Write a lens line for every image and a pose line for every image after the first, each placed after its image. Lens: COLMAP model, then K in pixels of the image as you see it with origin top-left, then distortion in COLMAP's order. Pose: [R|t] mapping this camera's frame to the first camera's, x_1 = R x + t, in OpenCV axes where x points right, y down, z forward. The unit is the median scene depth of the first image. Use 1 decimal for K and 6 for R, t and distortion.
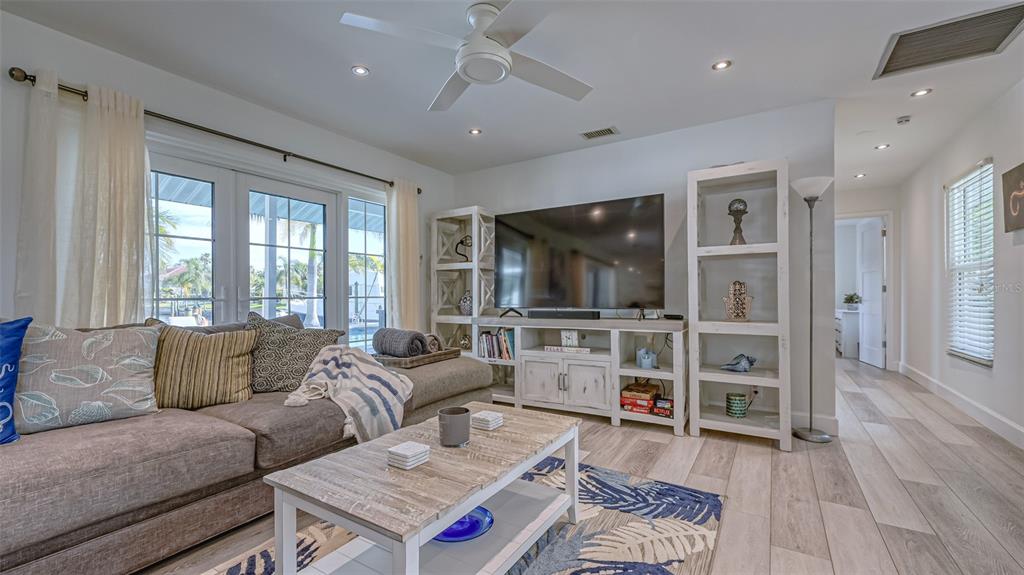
lens RADIAL K [[422.3, 0, 513.7], [0, 422.3, 293.2], [0, 0, 1]] dist [0.005288, -0.001117]
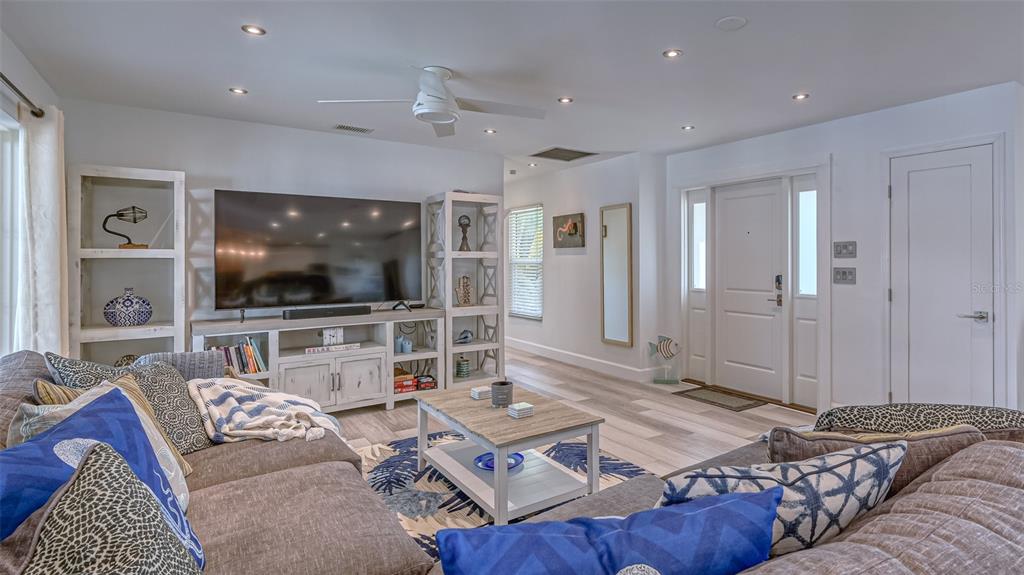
lens RADIAL K [[522.2, 0, 583.8], [0, 522.2, 261.8], [0, 0, 1]] dist [-0.001919, -0.000313]
pose [[0.357808, 0.004624, 0.933784, -0.898776], [-0.006831, 0.999974, -0.002334, -0.074185], [-0.933770, -0.005544, 0.357830, 0.049177]]
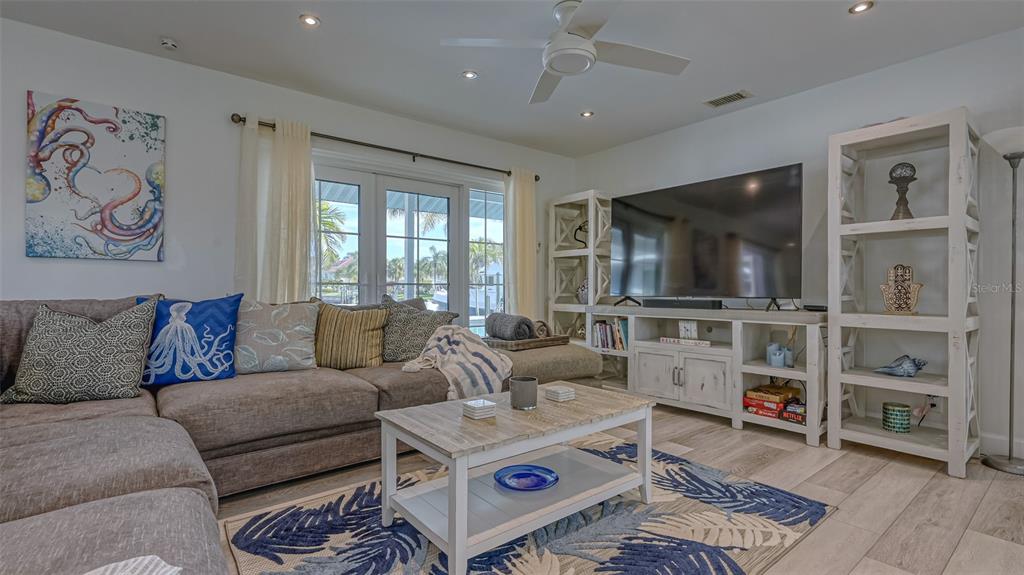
lens RADIAL K [[475.1, 0, 509.4], [0, 475.1, 291.2], [0, 0, 1]] dist [0.000024, -0.001190]
pose [[0.941886, 0.009672, -0.335793, 0.130559], [-0.005530, 0.999896, 0.013289, 0.014067], [0.335886, -0.010660, 0.941842, -0.108998]]
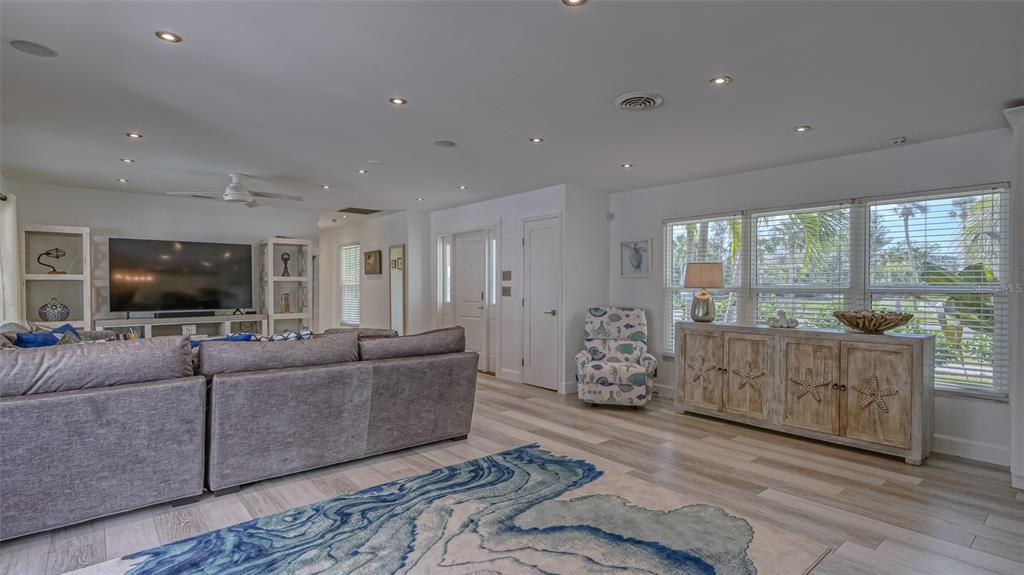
lens RADIAL K [[500.1, 0, 513.9], [0, 500.1, 294.5], [0, 0, 1]] dist [0.013820, -0.004308]
pose [[0.308460, -0.007329, 0.951209, -1.433645], [-0.006532, 0.999930, 0.009823, -0.053909], [-0.951215, -0.009243, 0.308391, -0.789013]]
